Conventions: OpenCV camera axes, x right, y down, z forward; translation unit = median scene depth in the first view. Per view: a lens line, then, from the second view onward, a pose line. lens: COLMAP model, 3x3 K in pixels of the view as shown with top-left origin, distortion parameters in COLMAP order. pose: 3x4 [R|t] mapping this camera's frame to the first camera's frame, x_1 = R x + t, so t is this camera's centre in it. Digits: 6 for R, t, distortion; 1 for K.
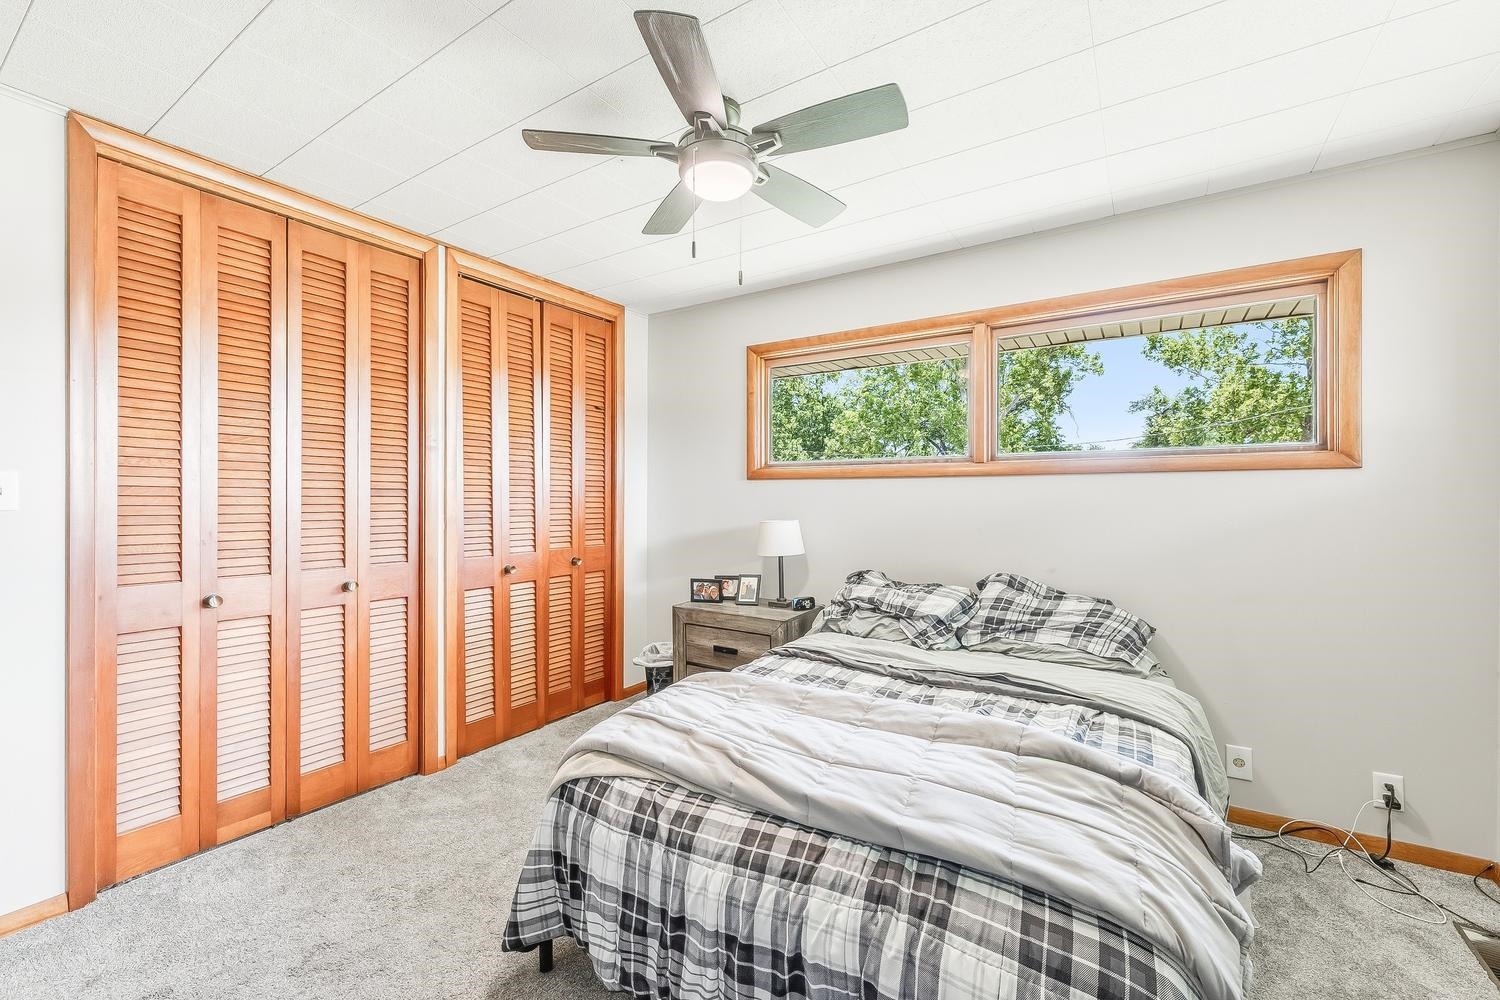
lens RADIAL K [[614.3, 0, 737.6], [0, 614.3, 492.3], [0, 0, 1]] dist [-0.003317, -0.000158]
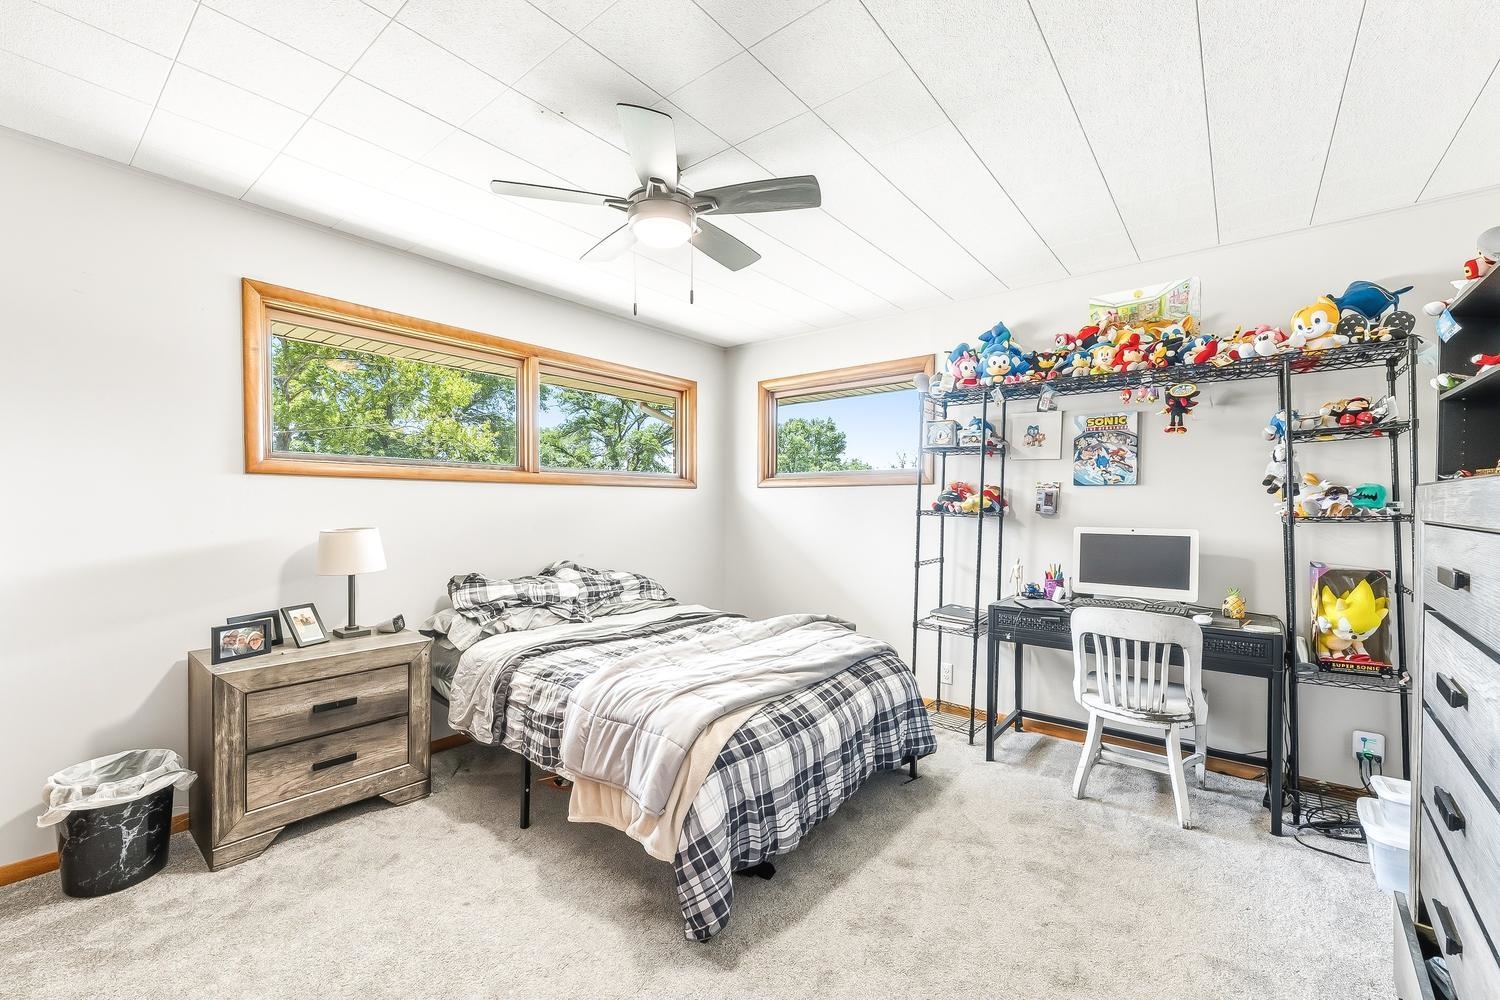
lens RADIAL K [[614.3, 0, 753.3], [0, 614.3, 505.7], [0, 0, 1]] dist [-0.003317, -0.000158]
pose [[0.087038, -0.000243, 0.996205, -1.269982], [-0.013634, 0.999906, 0.001435, 0.013703], [-0.996112, -0.013708, 0.087026, 0.767678]]
